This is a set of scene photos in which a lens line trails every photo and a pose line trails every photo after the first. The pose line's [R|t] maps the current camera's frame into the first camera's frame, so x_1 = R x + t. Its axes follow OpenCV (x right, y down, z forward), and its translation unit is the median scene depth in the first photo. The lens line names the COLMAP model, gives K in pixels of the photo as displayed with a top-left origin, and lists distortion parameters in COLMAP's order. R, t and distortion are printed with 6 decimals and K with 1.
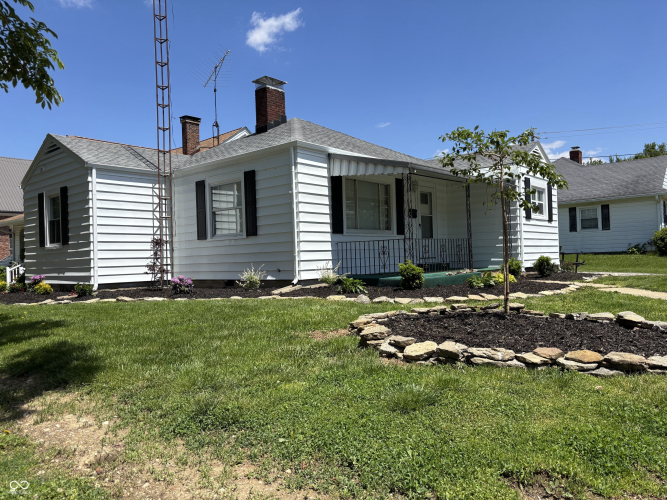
lens RADIAL K [[506.7, 0, 337.1], [0, 506.7, 248.6], [0, 0, 1]] dist [0.037073, -0.030914]
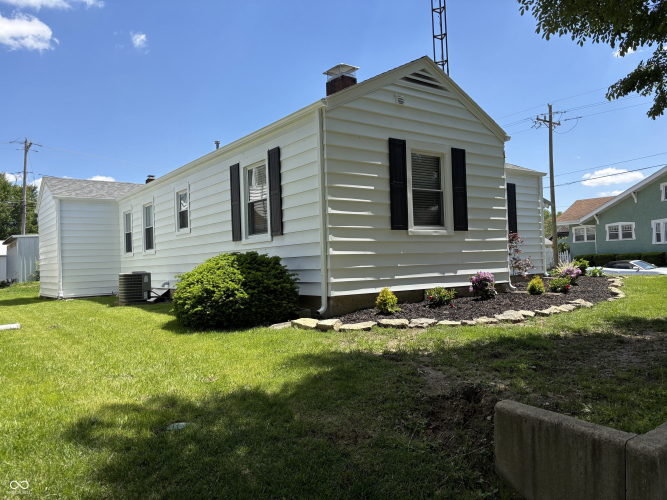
lens RADIAL K [[506.7, 0, 334.5], [0, 506.7, 256.1], [0, 0, 1]] dist [0.037073, -0.030914]
pose [[0.243739, 0.044259, 0.968830, -1.346569], [0.013230, 0.998713, -0.048953, 0.063986], [-0.969751, 0.024749, 0.242840, 1.073792]]
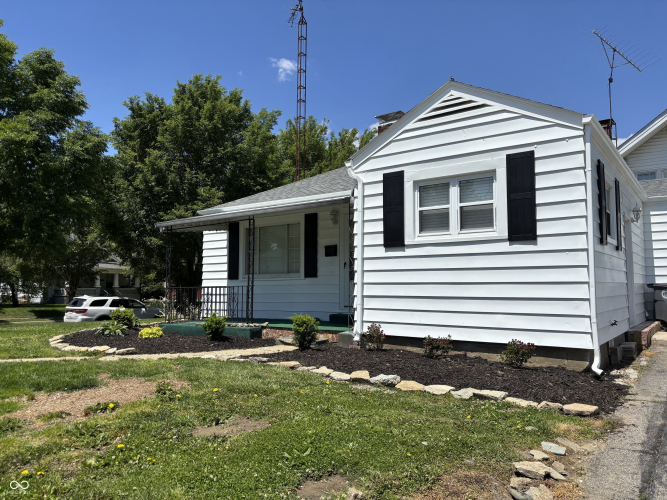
lens RADIAL K [[506.7, 0, 331.9], [0, 506.7, 254.2], [0, 0, 1]] dist [0.037073, -0.030914]
pose [[0.078710, -0.036164, -0.996241, 0.936703], [0.018751, 0.999219, -0.034790, -0.034458], [0.996721, -0.015942, 0.079327, 0.916689]]
